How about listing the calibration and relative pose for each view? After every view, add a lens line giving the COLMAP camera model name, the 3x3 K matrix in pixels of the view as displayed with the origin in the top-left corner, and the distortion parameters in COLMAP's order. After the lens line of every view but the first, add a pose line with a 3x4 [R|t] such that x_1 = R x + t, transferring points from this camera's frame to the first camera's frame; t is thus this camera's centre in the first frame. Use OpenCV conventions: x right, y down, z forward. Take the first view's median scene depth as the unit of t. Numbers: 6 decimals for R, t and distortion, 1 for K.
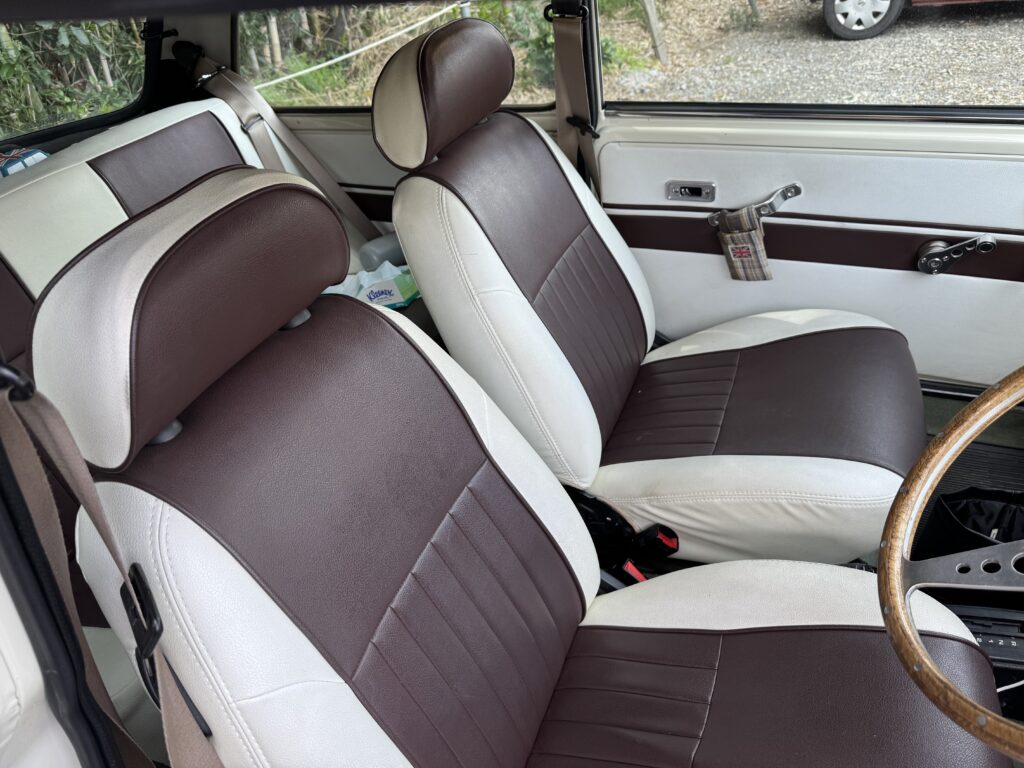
lens RADIAL K [[710.0, 0, 512.8], [0, 710.0, 383.4], [0, 0, 1]] dist [-0.033091, -0.001932]
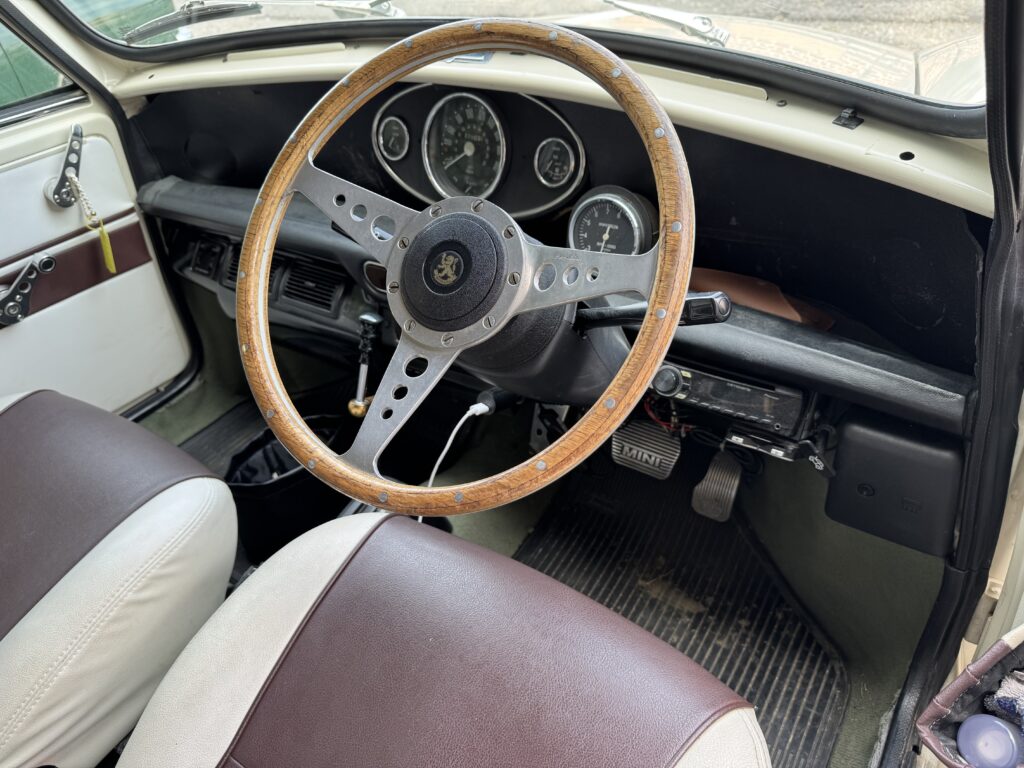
lens RADIAL K [[710.0, 0, 515.0], [0, 710.0, 386.5], [0, 0, 1]] dist [-0.033091, -0.001932]
pose [[0.194695, -0.496414, 0.845971, -0.059508], [0.617571, 0.732100, 0.287464, 0.041361], [-0.762036, 0.466479, 0.449108, 0.240702]]
